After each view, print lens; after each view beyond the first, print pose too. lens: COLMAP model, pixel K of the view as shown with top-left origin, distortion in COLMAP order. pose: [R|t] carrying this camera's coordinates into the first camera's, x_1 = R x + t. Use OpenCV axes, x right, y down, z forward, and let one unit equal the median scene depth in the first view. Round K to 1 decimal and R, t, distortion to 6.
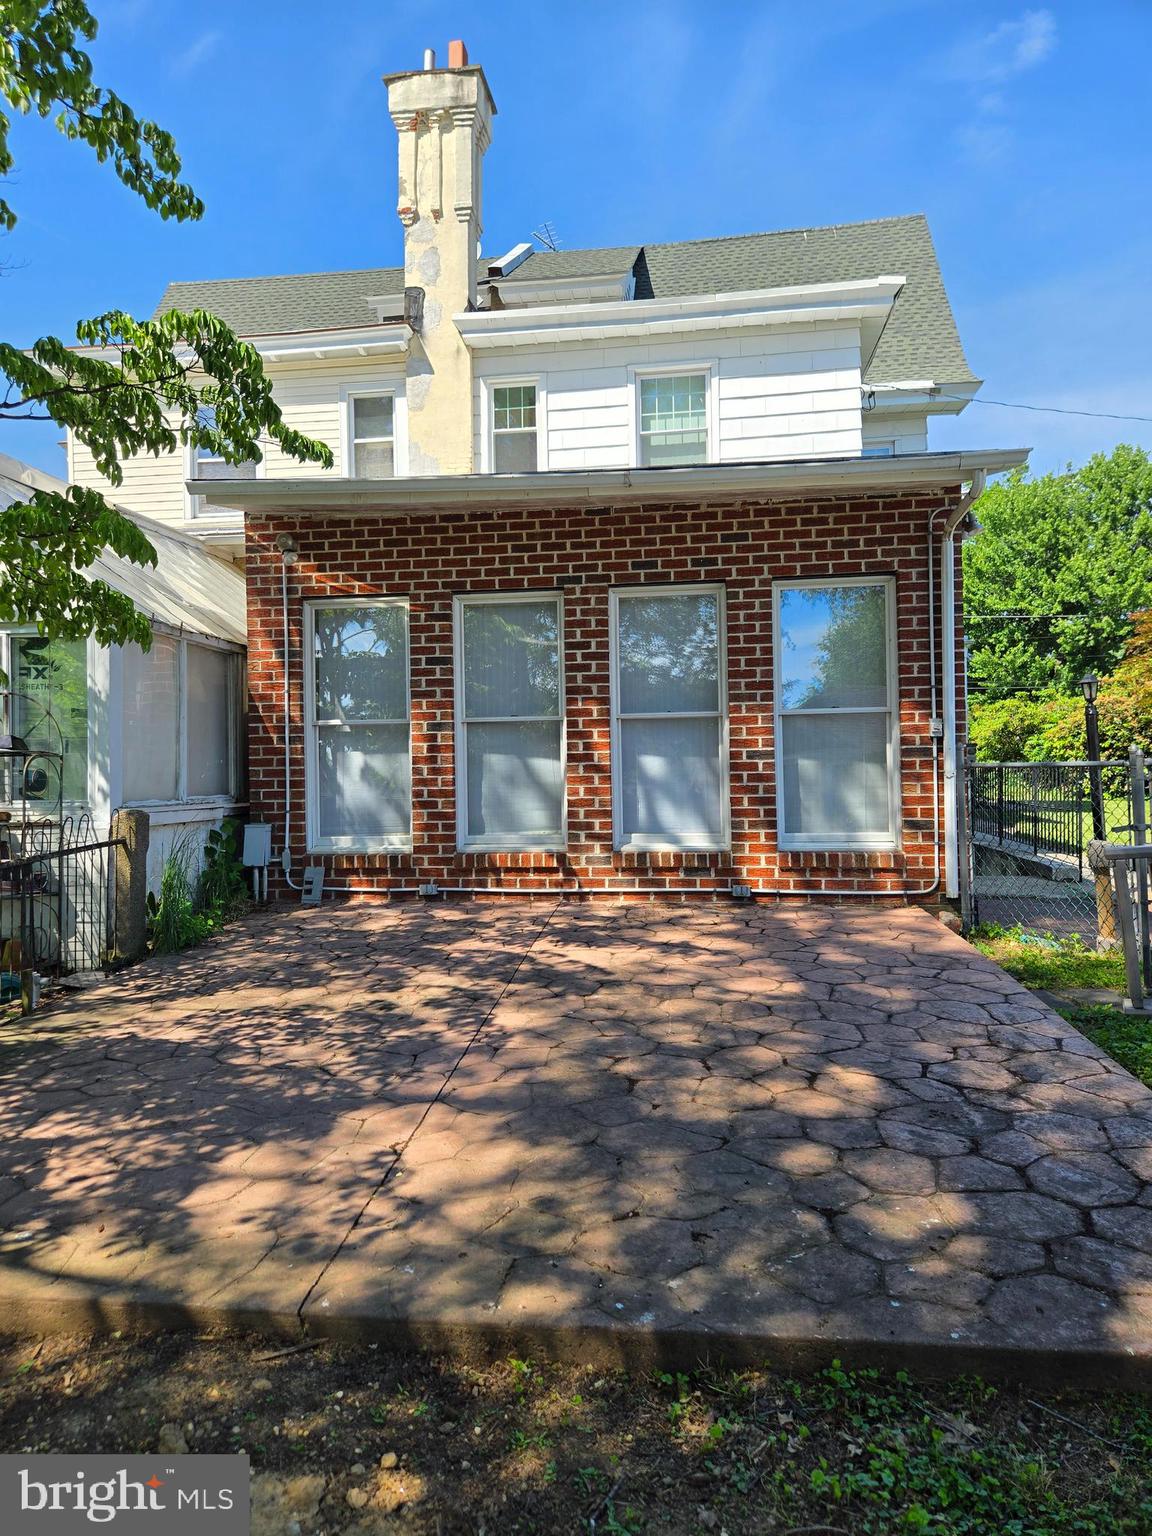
lens RADIAL K [[1027.0, 0, 571.1], [0, 1027.0, 774.0], [0, 0, 1]] dist [0.047018, 0.005408]
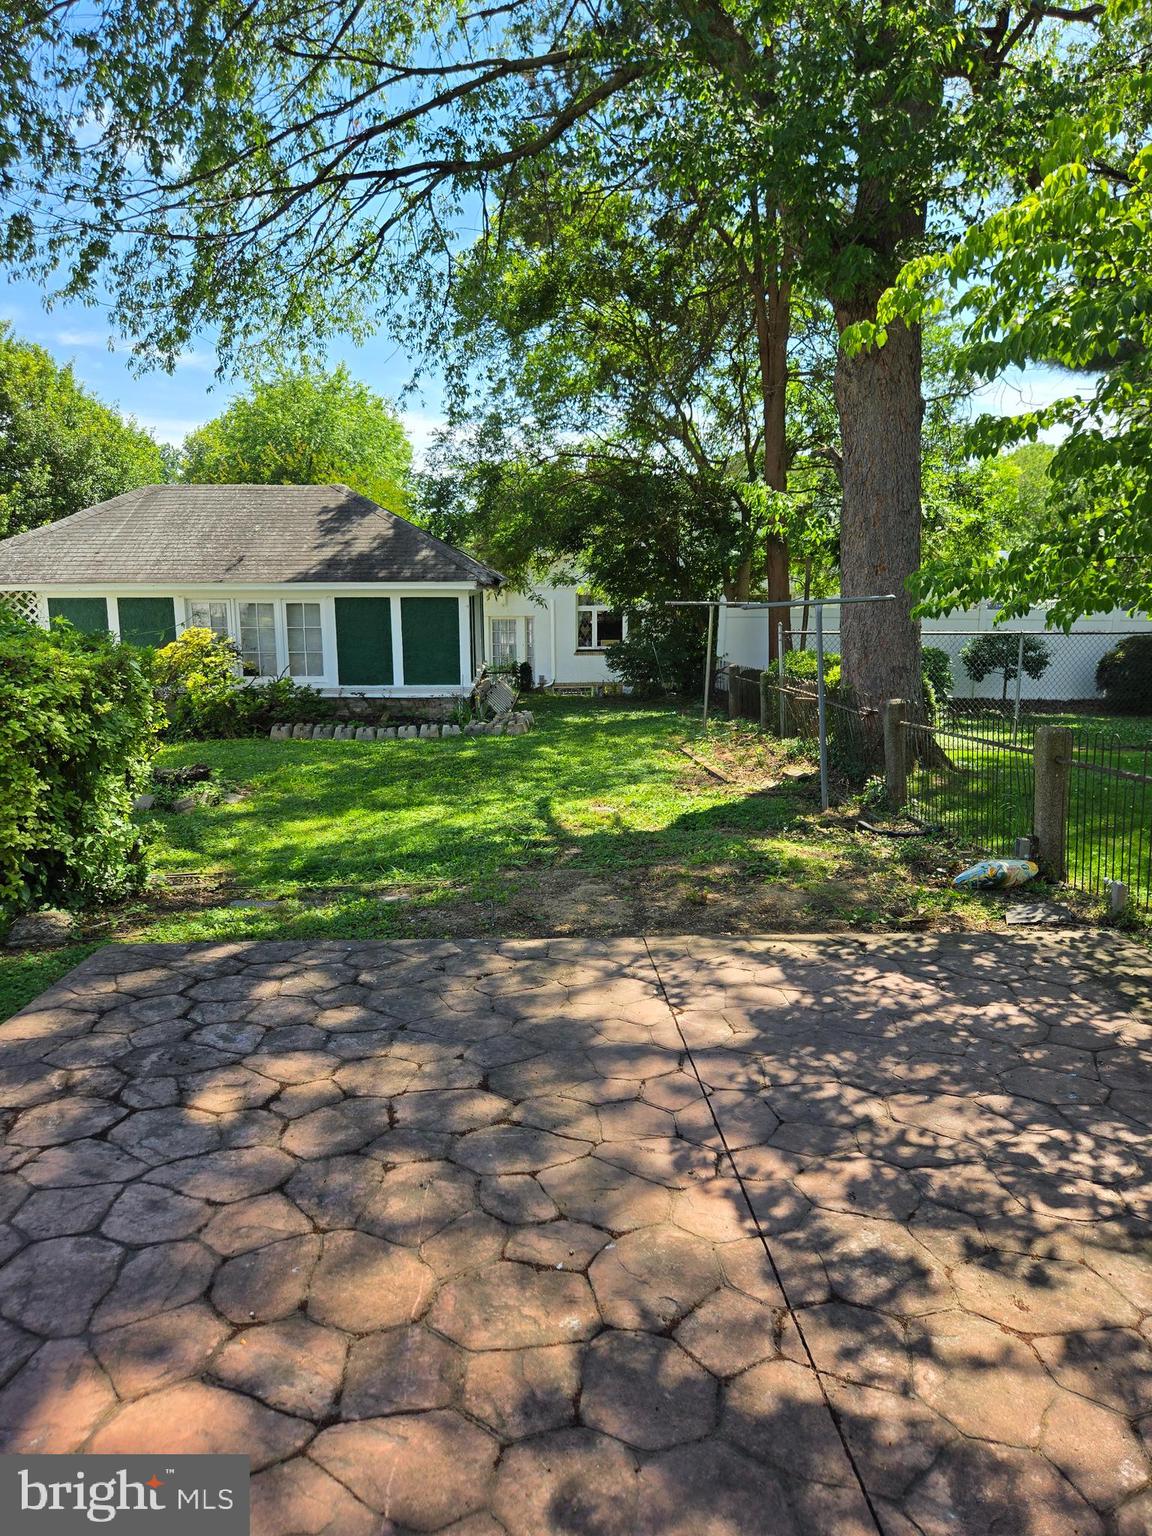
lens RADIAL K [[1027.0, 0, 577.9], [0, 1027.0, 761.3], [0, 0, 1]] dist [0.047018, 0.005408]
pose [[-0.985940, 0.053875, -0.158178, 0.118444], [0.023032, 0.981379, 0.190697, -0.154832], [0.165507, 0.184372, -0.968821, 2.072579]]
